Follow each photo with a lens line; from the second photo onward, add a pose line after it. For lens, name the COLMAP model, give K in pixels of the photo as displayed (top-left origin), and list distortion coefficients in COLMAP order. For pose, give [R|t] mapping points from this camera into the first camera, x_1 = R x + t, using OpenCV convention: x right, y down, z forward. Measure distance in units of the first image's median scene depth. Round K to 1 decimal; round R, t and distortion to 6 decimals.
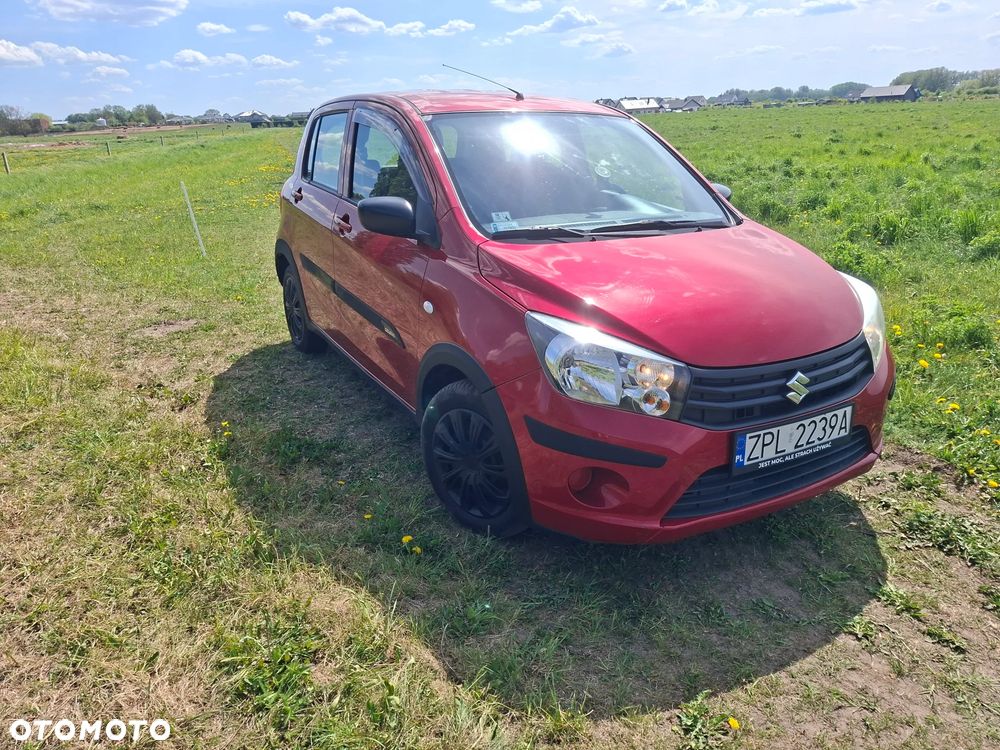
lens RADIAL K [[696.8, 0, 511.0], [0, 696.8, 366.1], [0, 0, 1]] dist [0.083017, -0.115592]
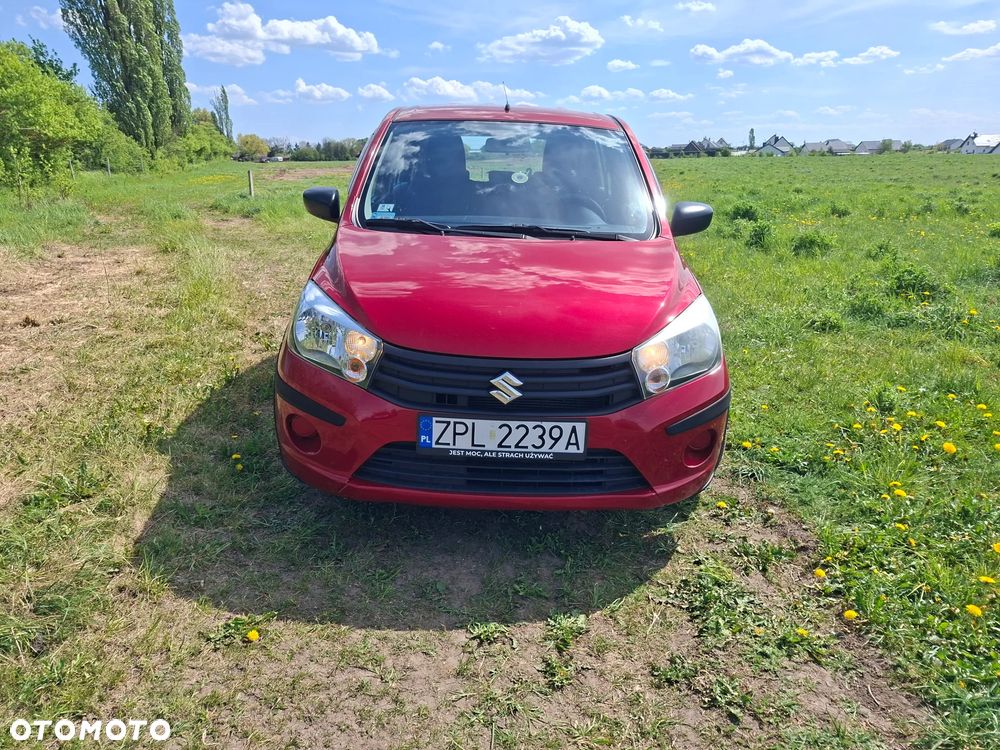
lens RADIAL K [[705.6, 0, 500.0], [0, 705.6, 375.0], [0, 0, 1]] dist [0.054866, -0.046856]
pose [[0.870933, 0.175566, -0.458969, 0.724634], [-0.190070, 0.981658, 0.014832, -0.000143], [0.453155, 0.074319, 0.888329, 0.082095]]
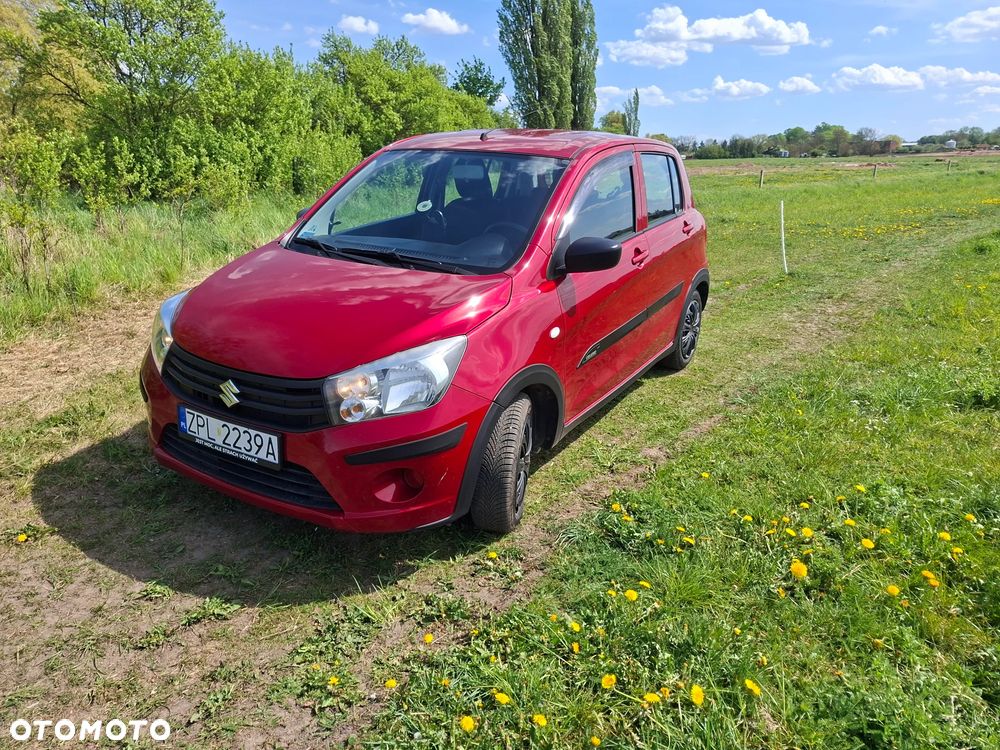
lens RADIAL K [[700.3, 0, 500.0], [0, 700.3, 375.0], [0, 0, 1]] dist [0.078577, -0.096893]
pose [[0.500964, 0.288094, -0.816111, 1.321679], [-0.301848, 0.941921, 0.147219, -0.254857], [0.811124, 0.172590, 0.558829, 0.595601]]
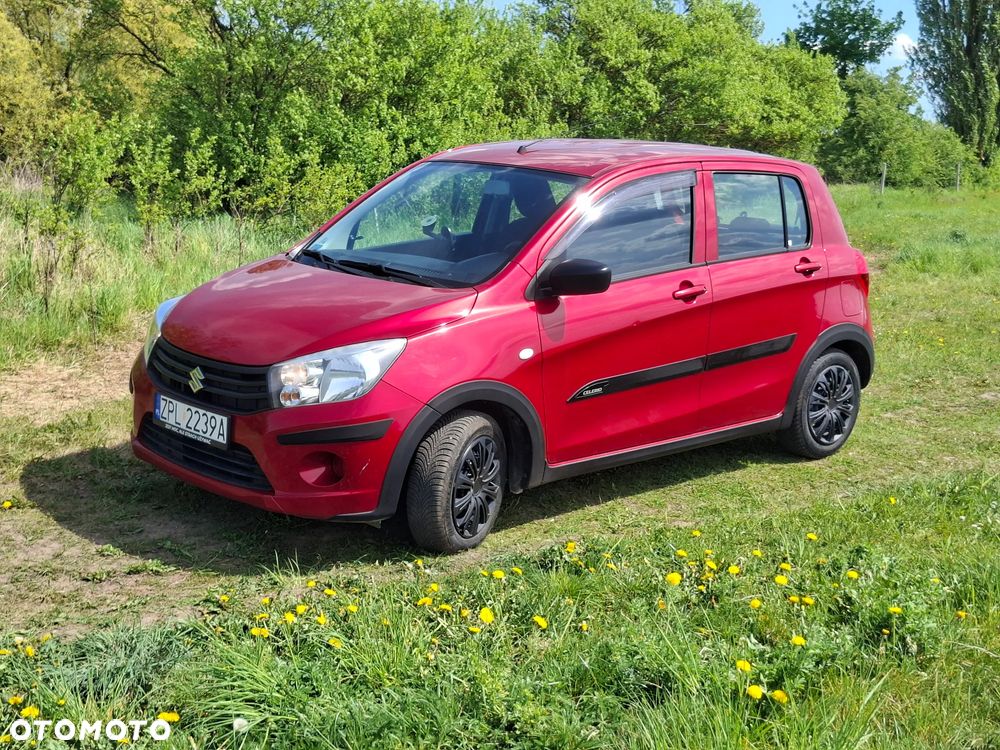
lens RADIAL K [[1394.8, 0, 518.2], [0, 1394.8, 376.3], [0, 0, 1]] dist [0.112885, -0.133192]
pose [[0.252703, 0.194931, -0.947704, 2.444138], [-0.350244, 0.931496, 0.098205, -0.351705], [0.901926, 0.307111, 0.303666, 0.639416]]
